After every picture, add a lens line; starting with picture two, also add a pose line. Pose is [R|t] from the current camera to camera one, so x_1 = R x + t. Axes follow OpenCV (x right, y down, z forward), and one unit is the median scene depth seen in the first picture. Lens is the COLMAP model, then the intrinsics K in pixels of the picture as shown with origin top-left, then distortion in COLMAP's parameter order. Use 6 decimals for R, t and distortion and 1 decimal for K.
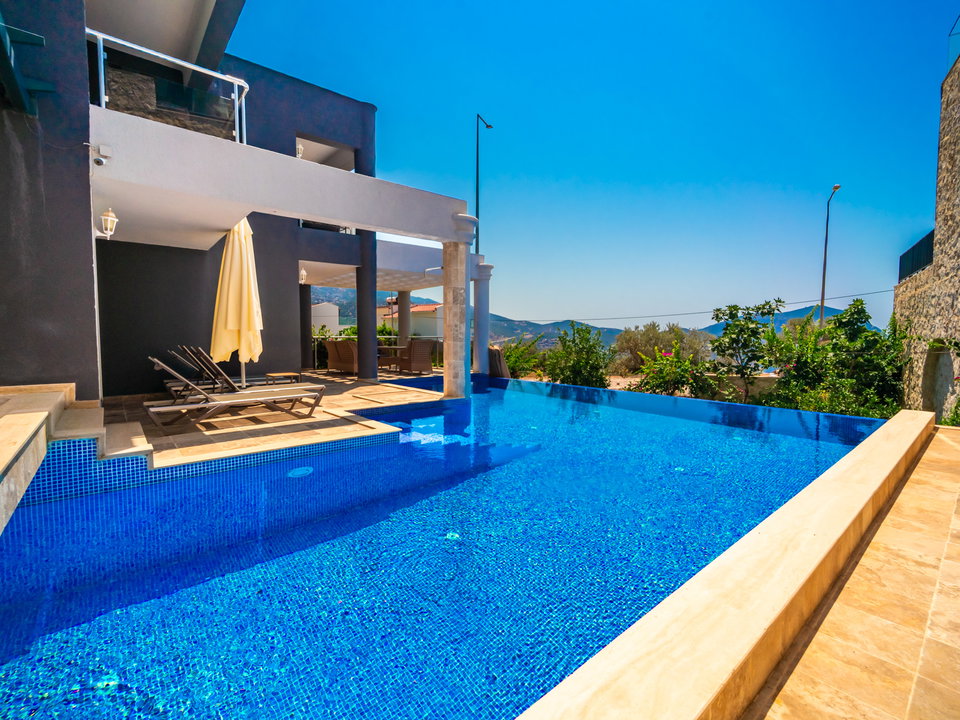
lens RADIAL K [[441.9, 0, 482.4], [0, 441.9, 358.2], [0, 0, 1]] dist [-0.000671, 0.000141]
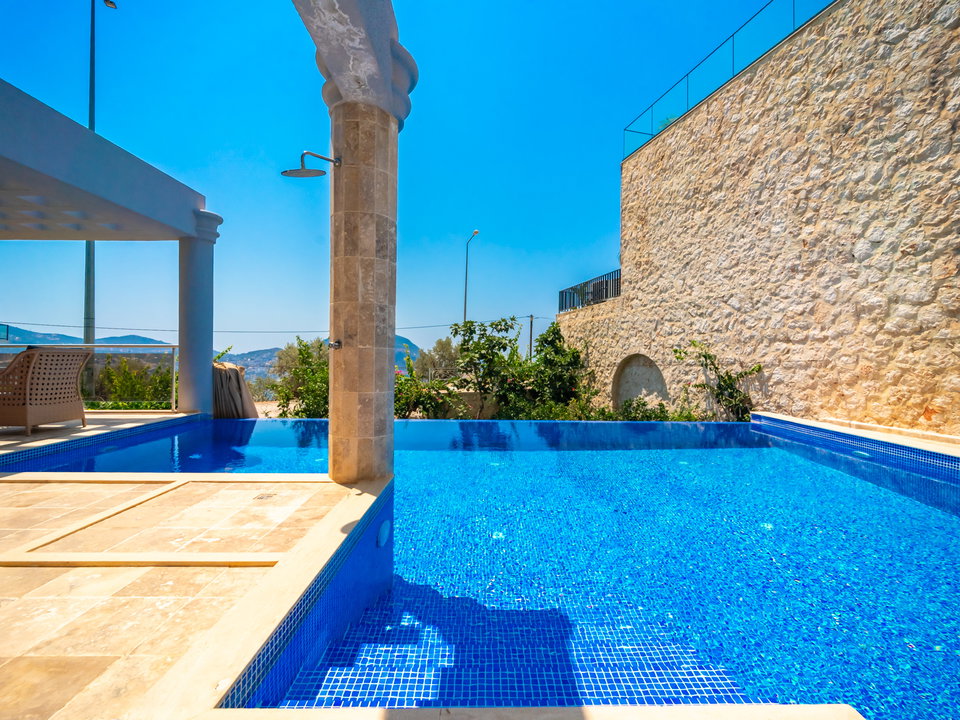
lens RADIAL K [[441.9, 0, 482.4], [0, 441.9, 360.9], [0, 0, 1]] dist [-0.000671, 0.000141]
pose [[0.628876, -0.001642, 0.777504, -0.200328], [0.034142, 0.999091, -0.025506, -0.004681], [-0.776756, 0.042586, 0.628361, 0.396731]]
